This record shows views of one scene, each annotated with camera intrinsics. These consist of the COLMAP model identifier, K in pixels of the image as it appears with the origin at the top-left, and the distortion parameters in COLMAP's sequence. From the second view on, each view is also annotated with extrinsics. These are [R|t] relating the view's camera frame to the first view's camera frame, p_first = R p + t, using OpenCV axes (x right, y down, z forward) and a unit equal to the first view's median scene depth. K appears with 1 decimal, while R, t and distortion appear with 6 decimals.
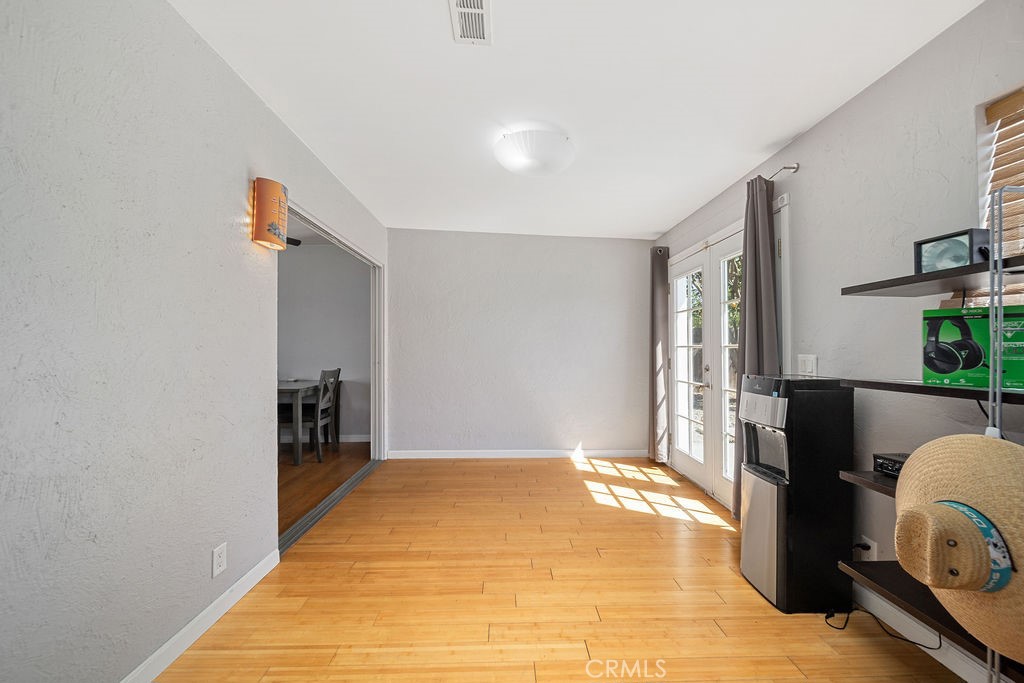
lens RADIAL K [[369.4, 0, 514.3], [0, 369.4, 350.2], [0, 0, 1]] dist [0.000659, -0.002545]
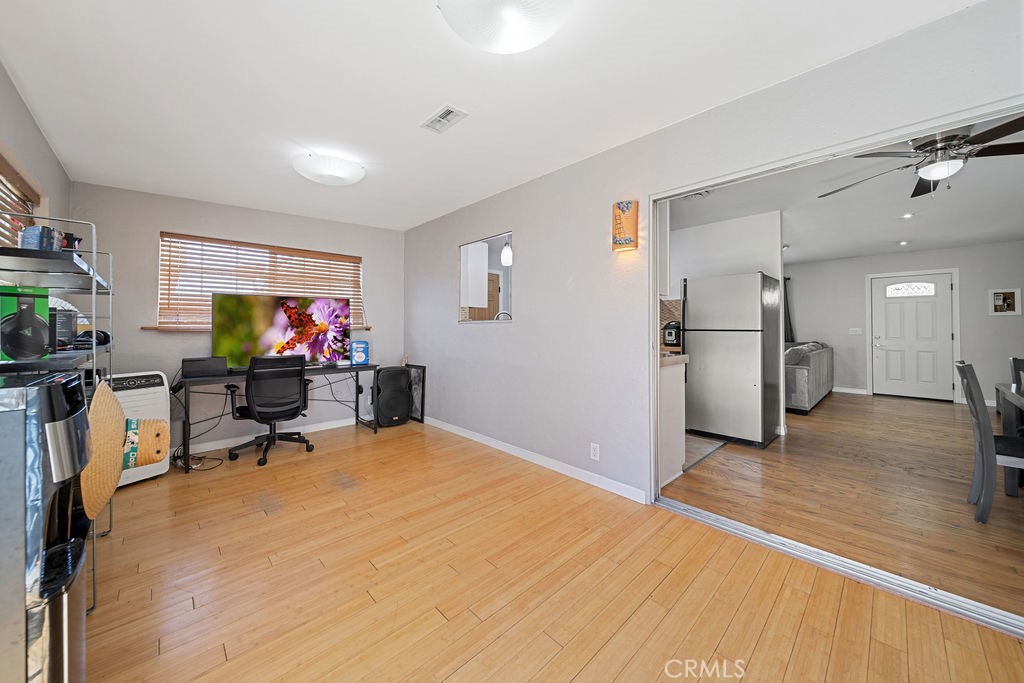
lens RADIAL K [[363.9, 0, 512.9], [0, 363.9, 334.2], [0, 0, 1]] dist [-0.000055, -0.000204]
pose [[-0.740512, 0.009398, -0.671977, 0.662569], [-0.000044, 0.999902, 0.014032, 0.003944], [0.672043, 0.010421, -0.740439, 2.199403]]
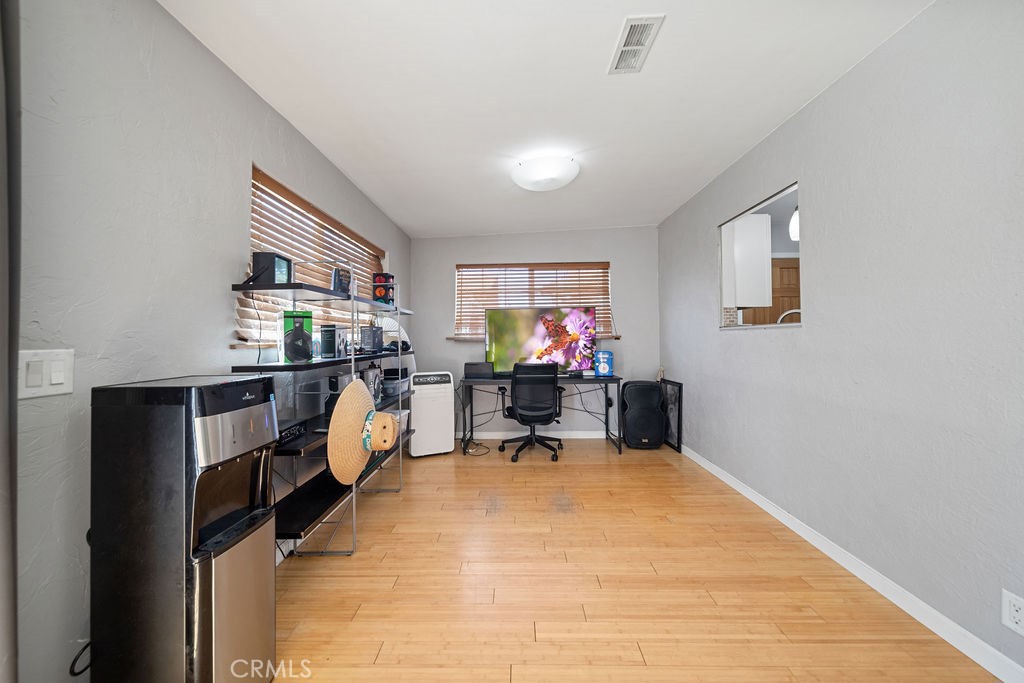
lens RADIAL K [[361.5, 0, 512.2], [0, 361.5, 335.3], [0, 0, 1]] dist [-0.001602, -0.000601]
pose [[-0.998797, 0.007496, 0.048456, 0.203704], [0.007048, 0.999931, -0.009393, 0.002760], [-0.048523, -0.009041, -0.998781, 1.976925]]
